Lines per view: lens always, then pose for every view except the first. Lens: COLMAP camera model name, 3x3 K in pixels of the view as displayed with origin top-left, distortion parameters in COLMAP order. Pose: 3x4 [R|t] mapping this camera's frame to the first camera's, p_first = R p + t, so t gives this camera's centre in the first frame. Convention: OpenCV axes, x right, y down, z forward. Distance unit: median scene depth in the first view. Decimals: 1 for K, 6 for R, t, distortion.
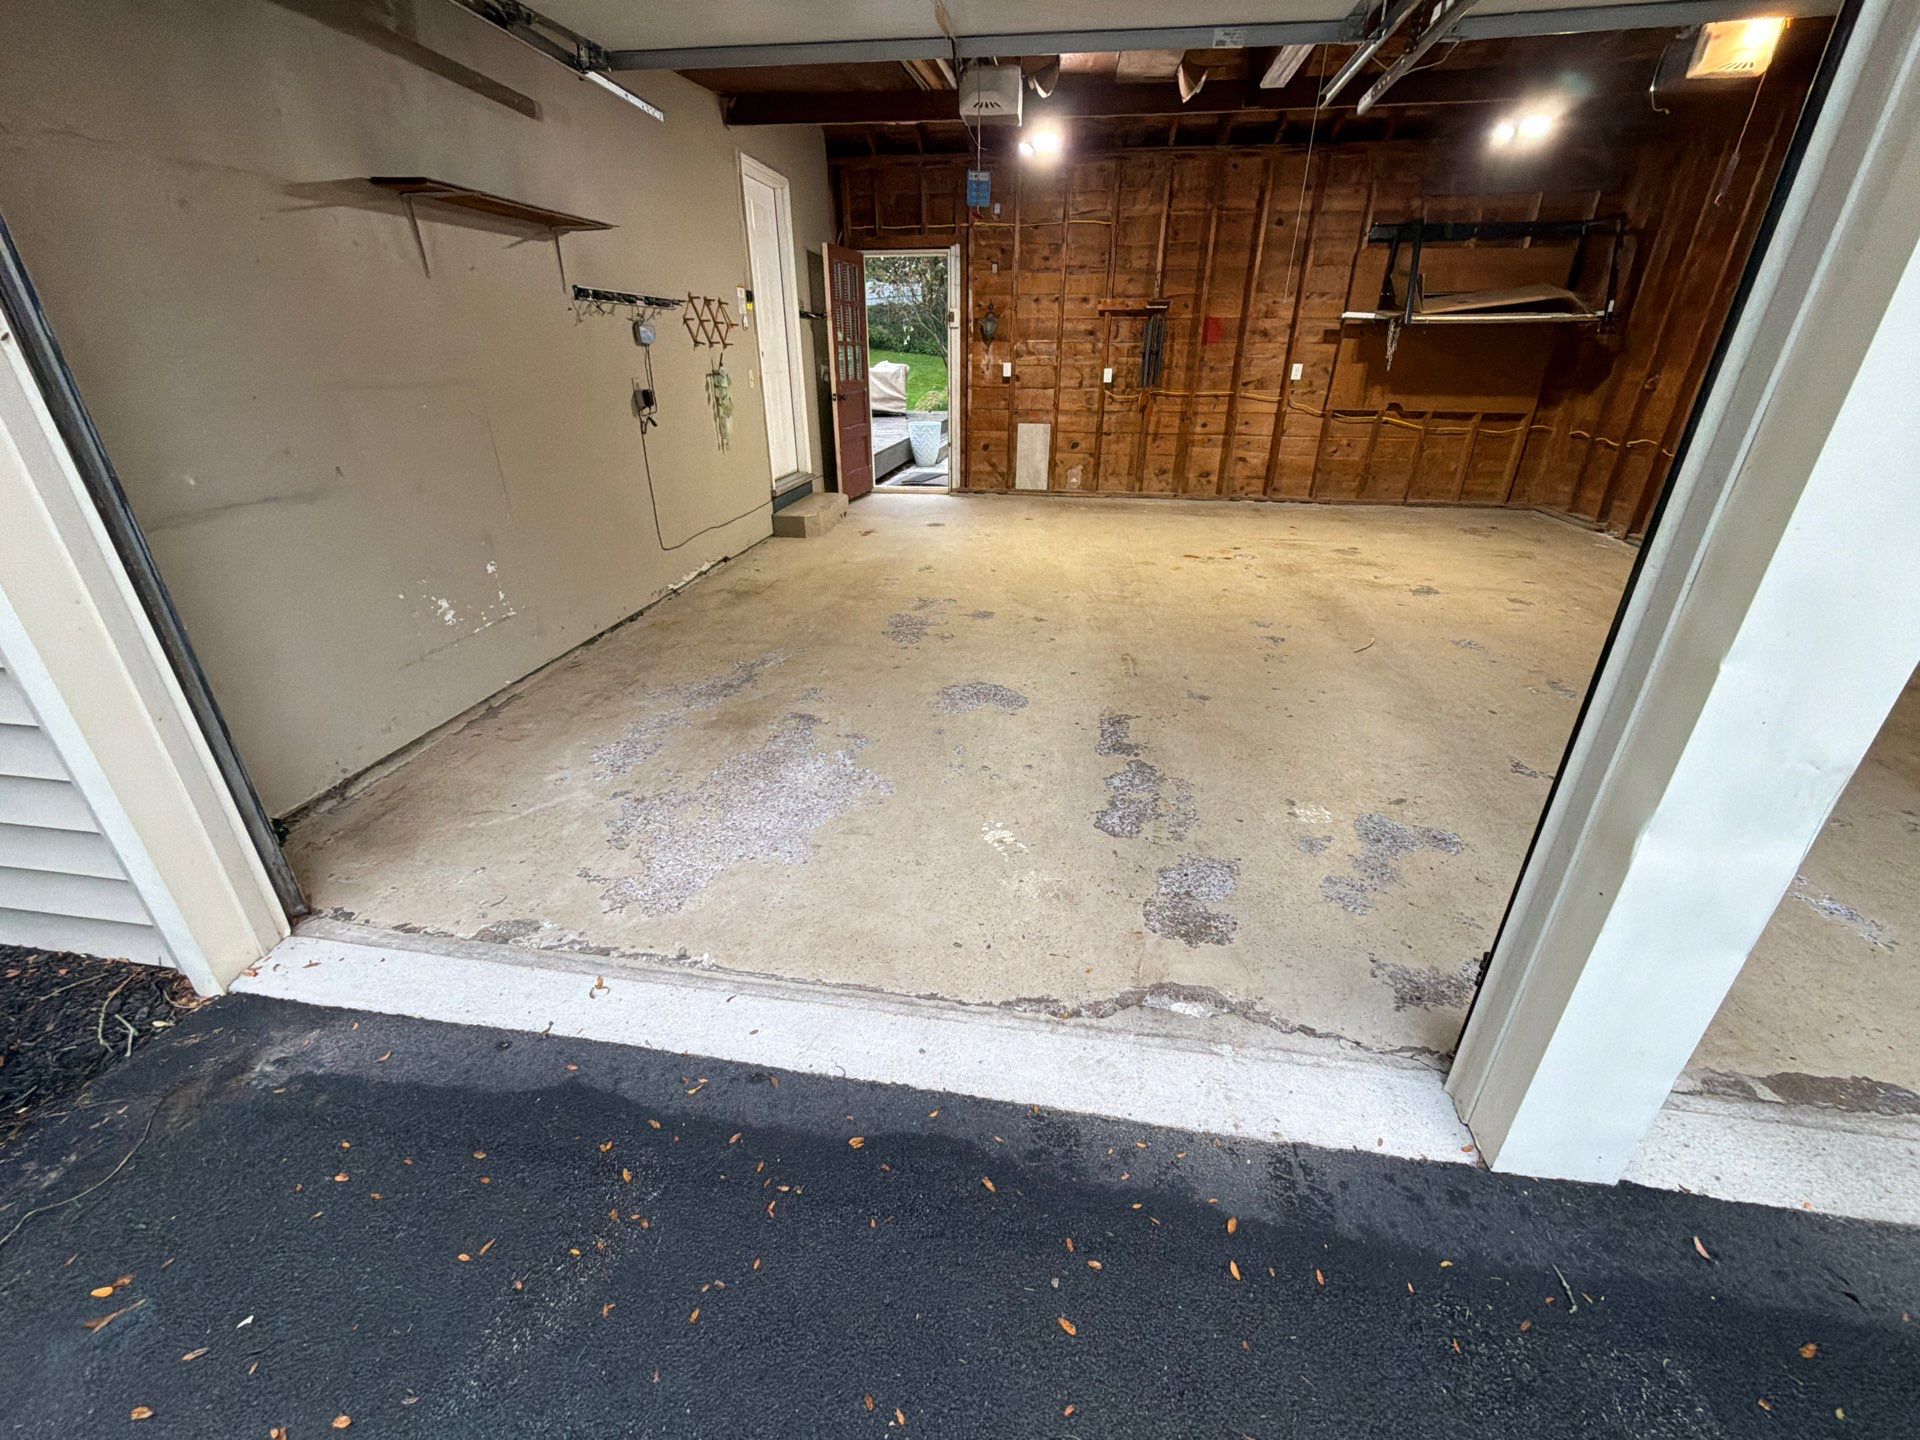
lens RADIAL K [[763.5, 0, 960.0], [0, 763.5, 720.0], [0, 0, 1]] dist [0.000216, -0.000024]
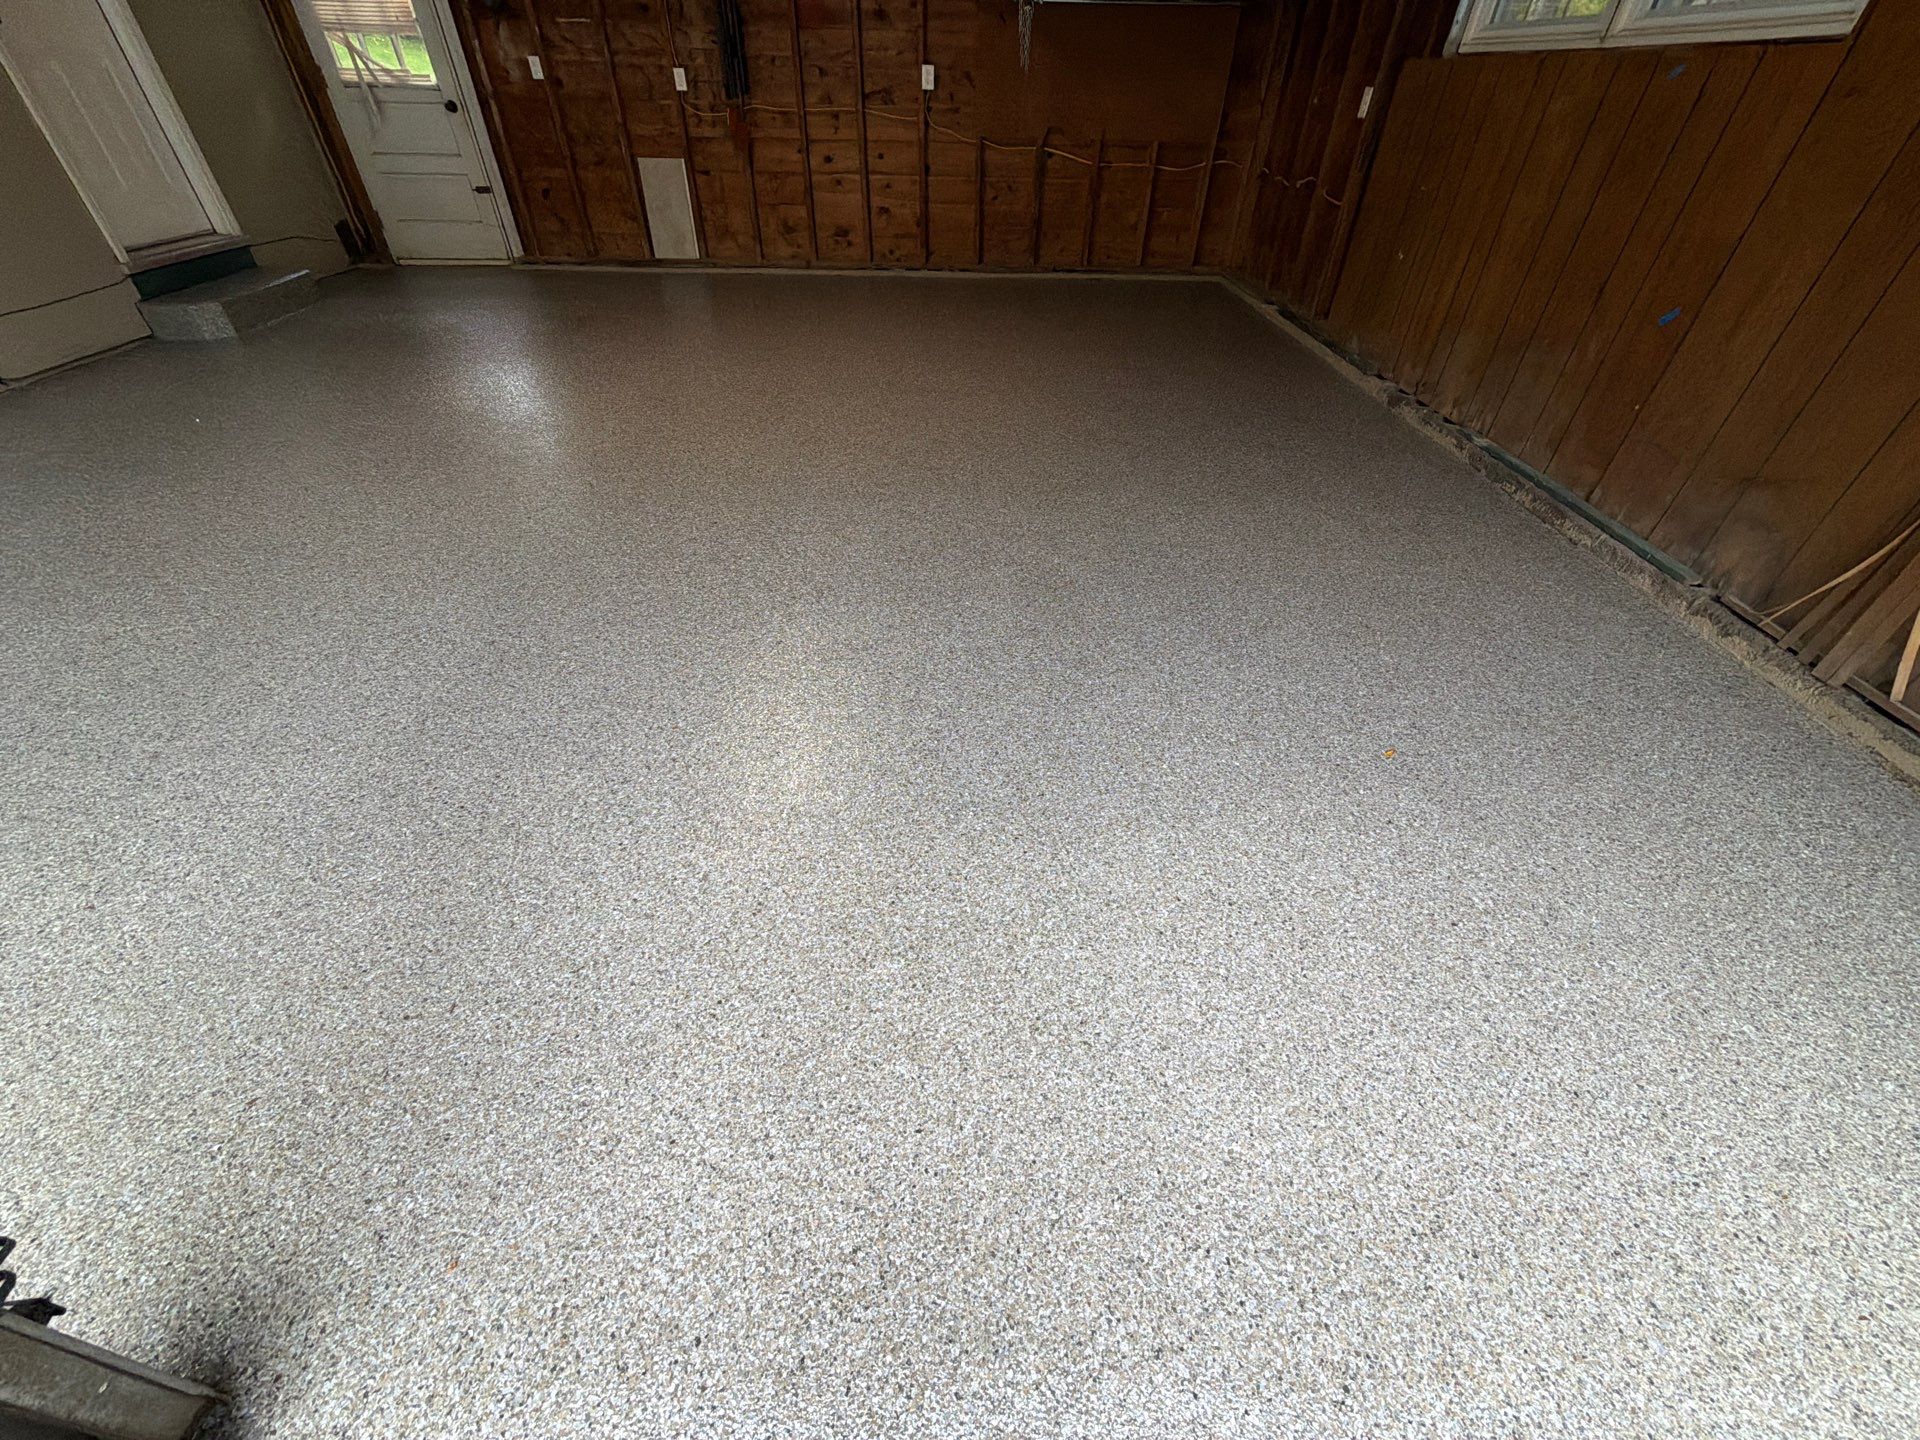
lens RADIAL K [[768.7, 0, 960.0], [0, 768.7, 720.0], [0, 0, 1]] dist [-0.000219, -0.000426]
pose [[0.982823, -0.105564, 0.151379, 0.435062], [0.065454, 0.966314, 0.248903, -0.045704], [-0.172555, -0.234719, 0.956625, 0.182239]]
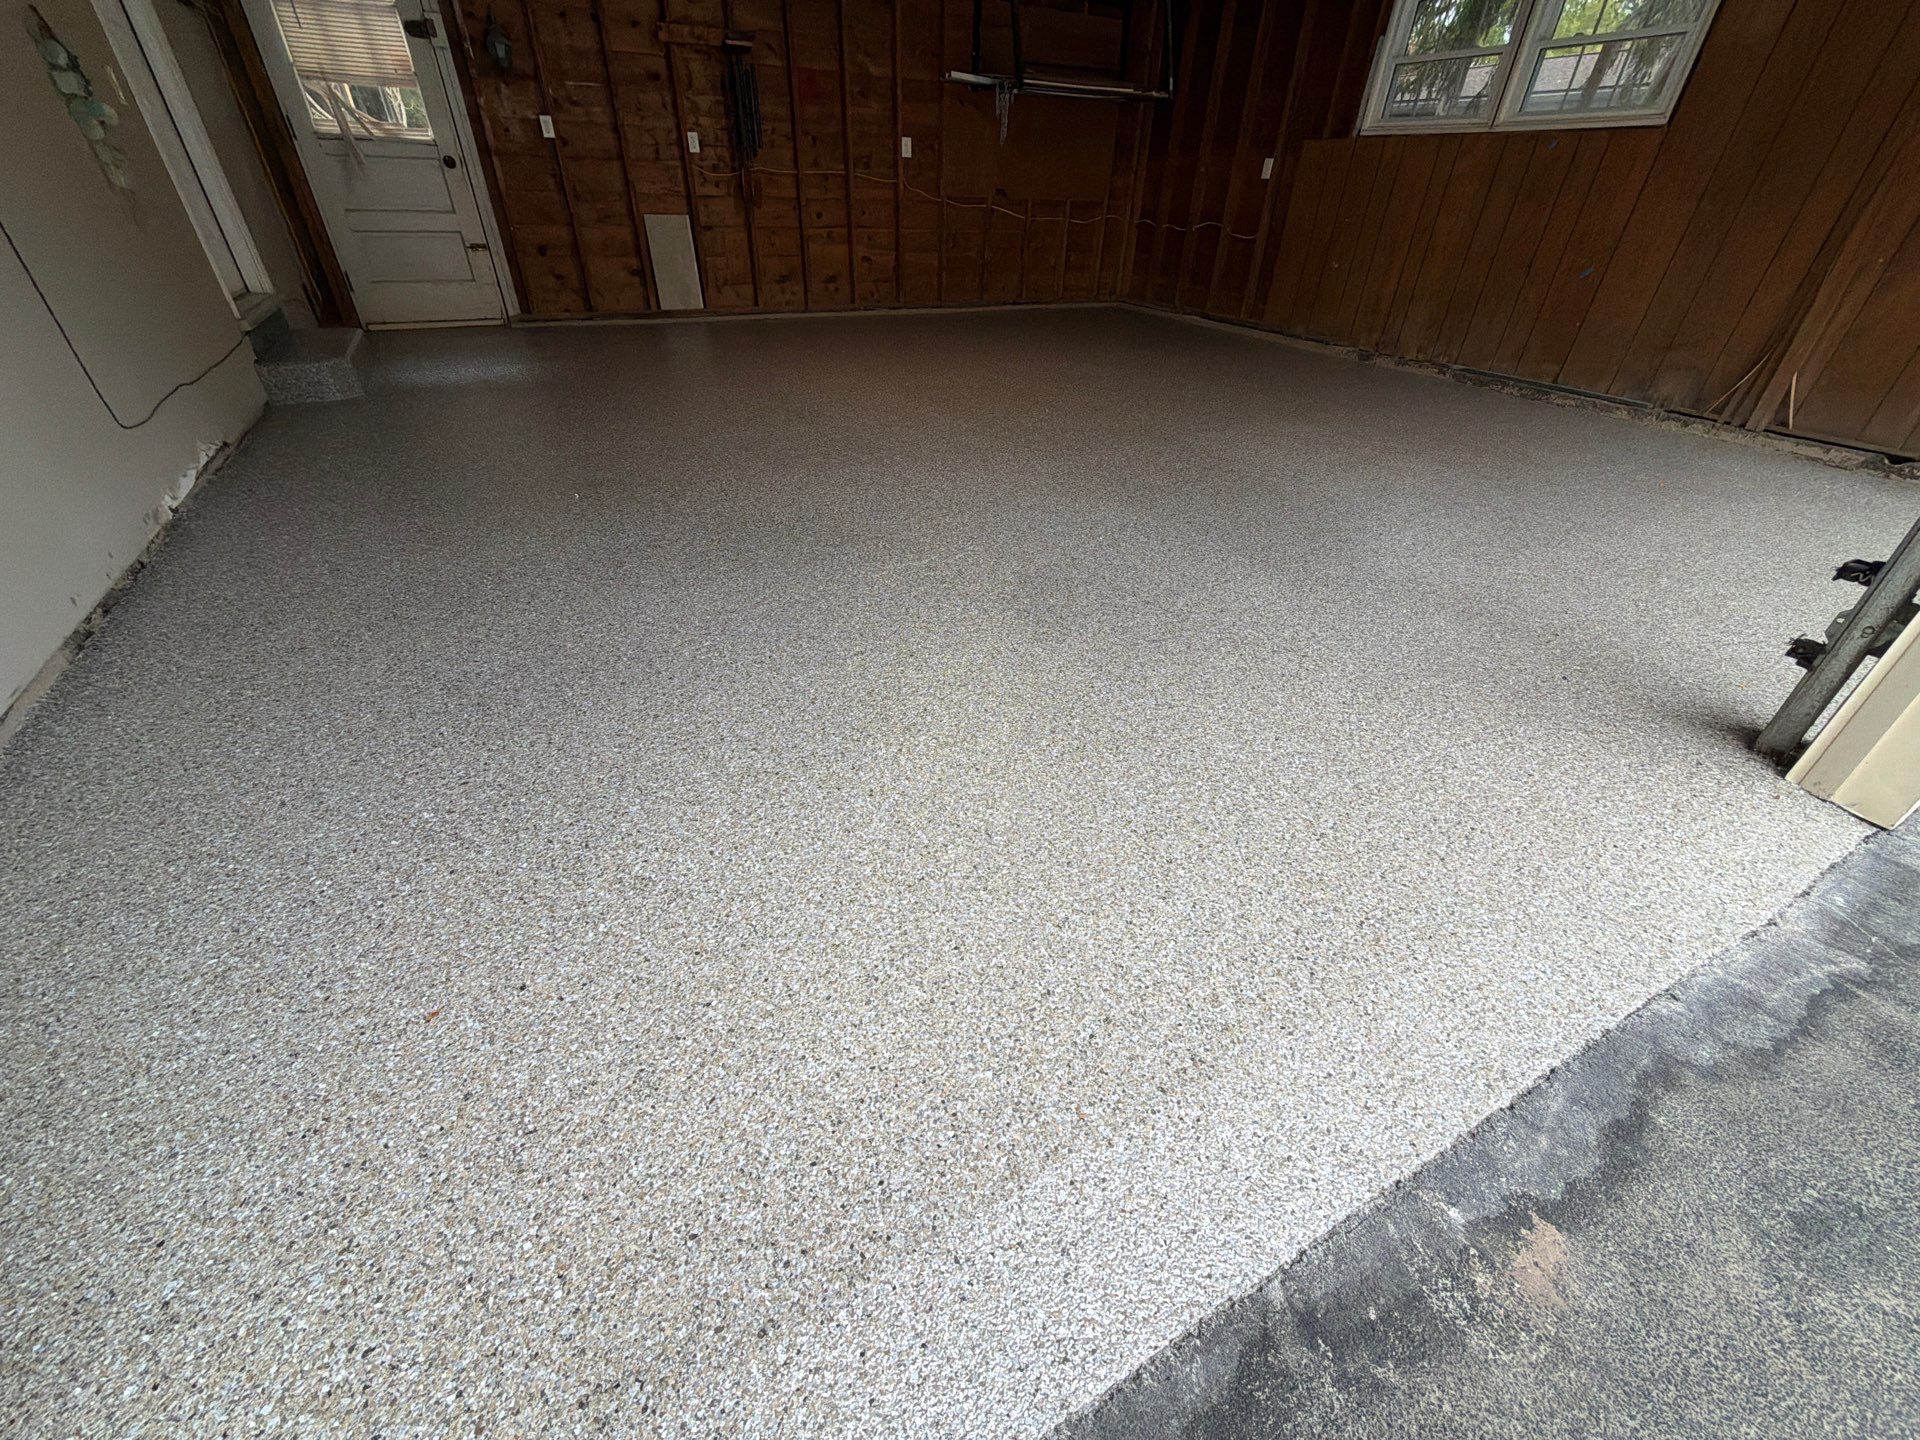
lens RADIAL K [[763.5, 0, 960.0], [0, 763.5, 720.0], [0, 0, 1]] dist [0.000216, -0.000024]
pose [[0.802833, -0.324019, 0.500471, -0.255168], [0.234636, 0.943402, 0.234392, -0.031062], [-0.548093, -0.070749, 0.833420, 0.265822]]
